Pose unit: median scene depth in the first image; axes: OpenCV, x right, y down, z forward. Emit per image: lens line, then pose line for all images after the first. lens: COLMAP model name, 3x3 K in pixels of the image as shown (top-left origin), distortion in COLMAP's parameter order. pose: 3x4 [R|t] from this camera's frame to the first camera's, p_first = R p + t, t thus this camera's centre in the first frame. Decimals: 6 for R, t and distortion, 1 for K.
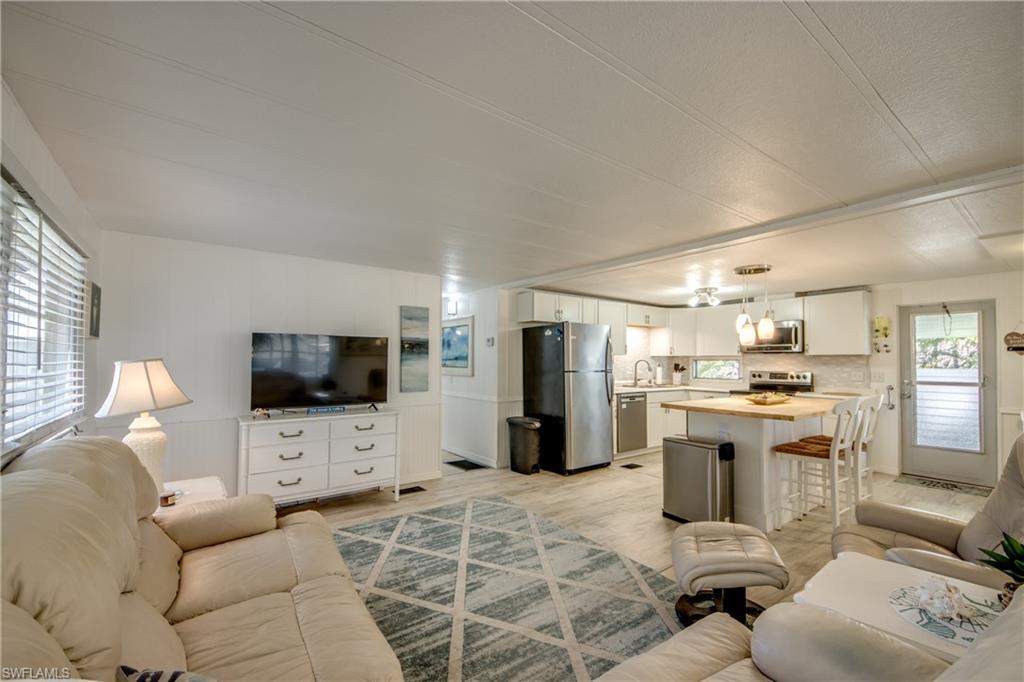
lens RADIAL K [[424.1, 0, 513.4], [0, 424.1, 356.0], [0, 0, 1]] dist [0.033076, -0.000187]
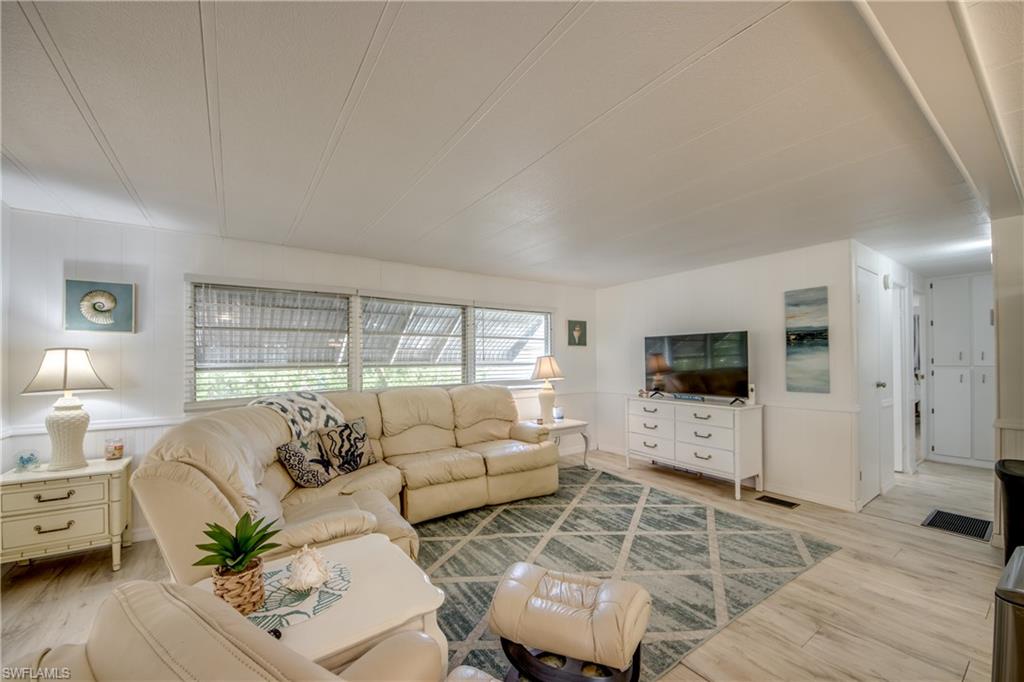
lens RADIAL K [[394.1, 0, 501.8], [0, 394.1, 354.3], [0, 0, 1]] dist [0.056793, -0.033807]
pose [[-0.050616, -0.018430, -0.998548, 0.680495], [0.017816, 0.999654, -0.019353, 0.017964], [0.998559, -0.018769, -0.050270, 0.521677]]
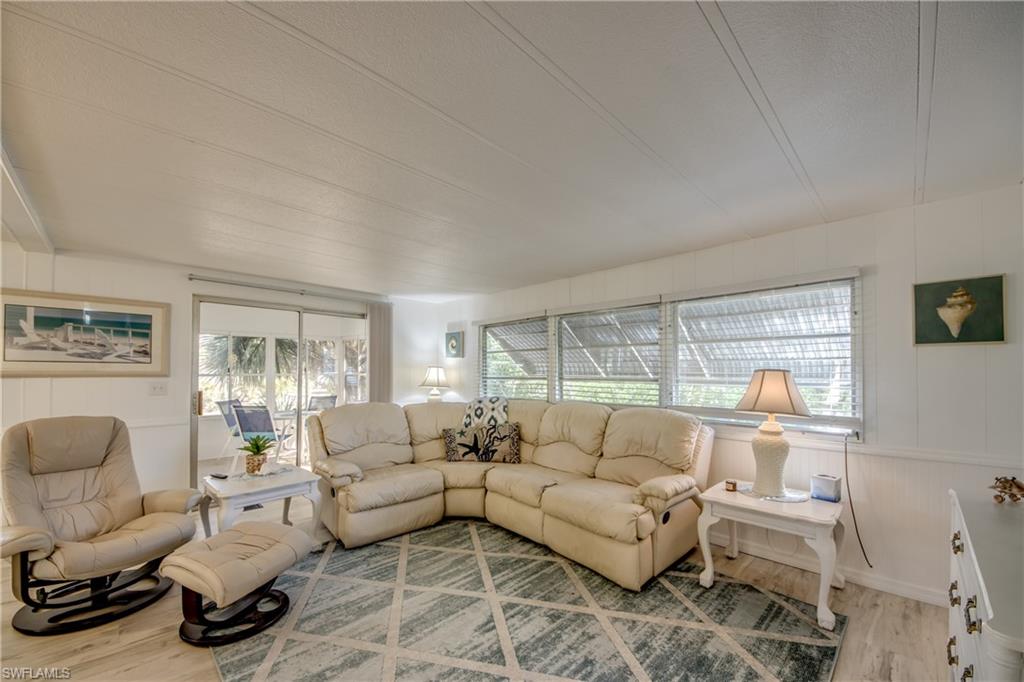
lens RADIAL K [[392.1, 0, 523.5], [0, 392.1, 357.6], [0, 0, 1]] dist [0.031183, -0.019788]
pose [[-0.988259, -0.010816, -0.152402, -0.023862], [-0.003604, 0.998864, -0.047525, 0.014807], [0.152743, -0.046418, -0.987175, 1.167632]]
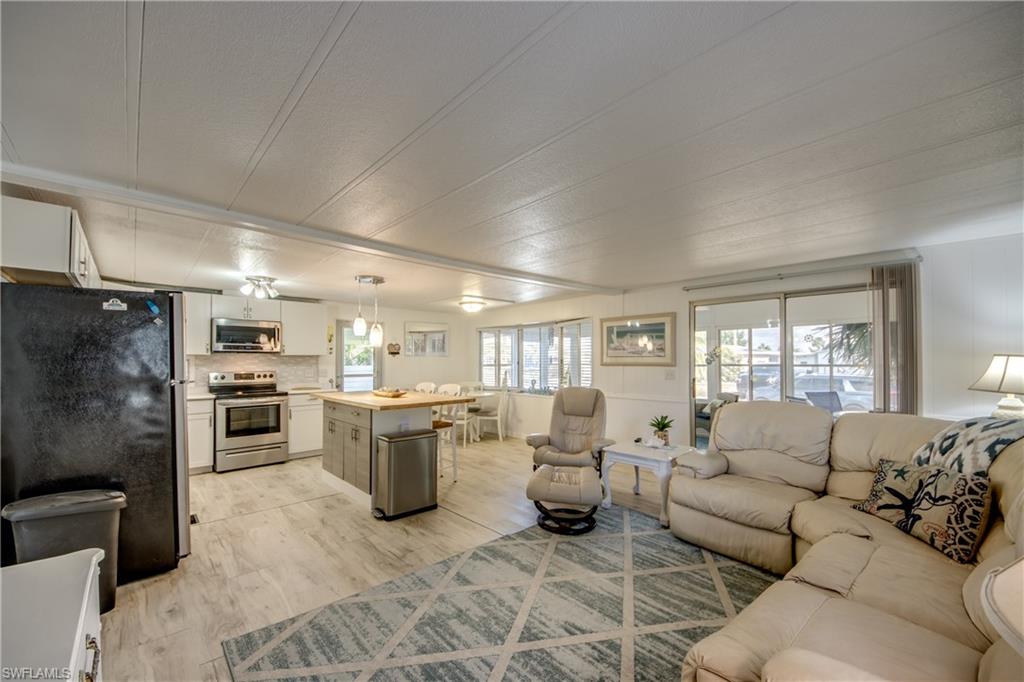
lens RADIAL K [[404.9, 0, 511.2], [0, 404.9, 358.1], [0, 0, 1]] dist [0.041262, -0.031740]
pose [[-0.103167, 0.001956, 0.994662, -0.565365], [-0.011848, 0.999925, -0.003195, 0.001912], [-0.994593, -0.012114, -0.103136, 0.769120]]
